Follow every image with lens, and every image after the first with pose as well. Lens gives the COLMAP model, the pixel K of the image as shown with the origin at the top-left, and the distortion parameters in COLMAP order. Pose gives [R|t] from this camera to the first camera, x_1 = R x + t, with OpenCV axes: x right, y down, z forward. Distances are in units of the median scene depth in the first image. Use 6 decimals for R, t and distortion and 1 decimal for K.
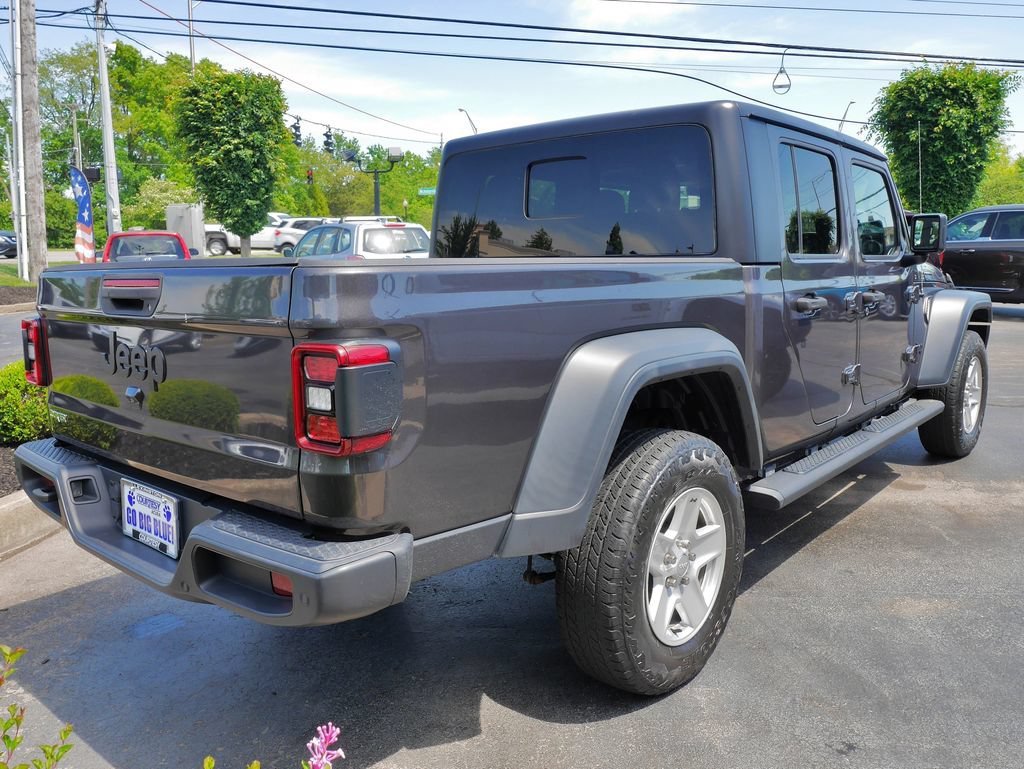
lens RADIAL K [[846.4, 0, 499.9], [0, 846.4, 383.2], [0, 0, 1]] dist [-0.052407, 0.004582]
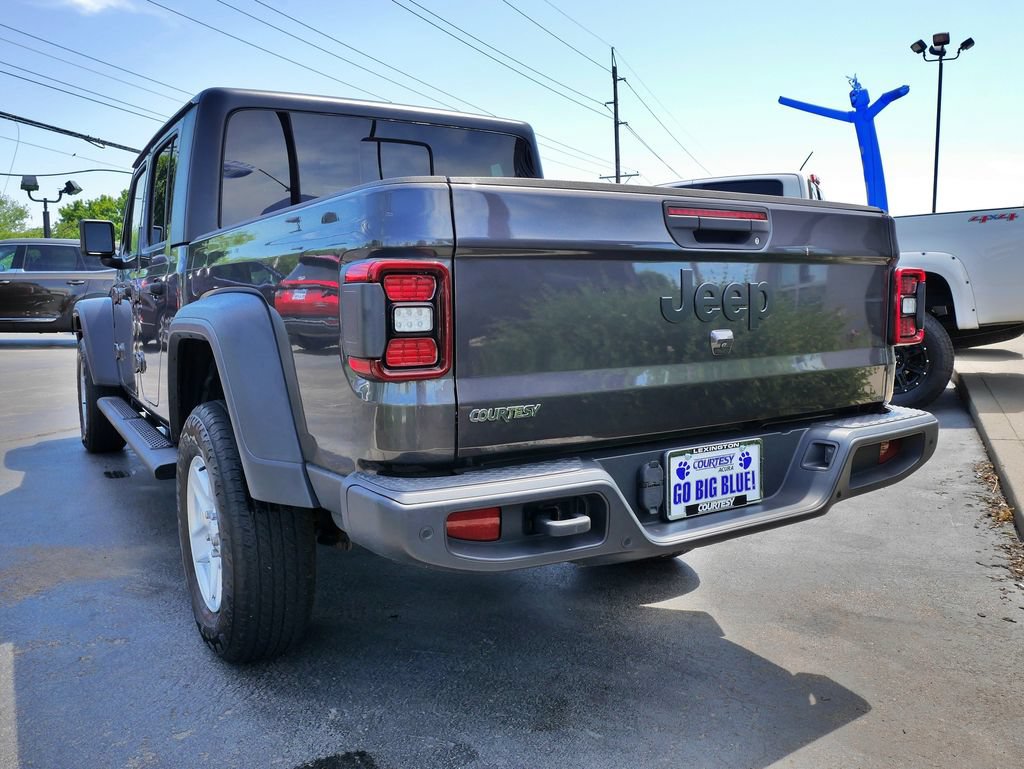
lens RADIAL K [[846.4, 0, 499.9], [0, 846.4, 383.2], [0, 0, 1]] dist [-0.052407, 0.004582]
pose [[0.271537, -0.088634, 0.958338, -1.161054], [0.145297, 0.988113, 0.050220, -0.016255], [-0.951397, 0.125607, 0.281187, 0.830648]]
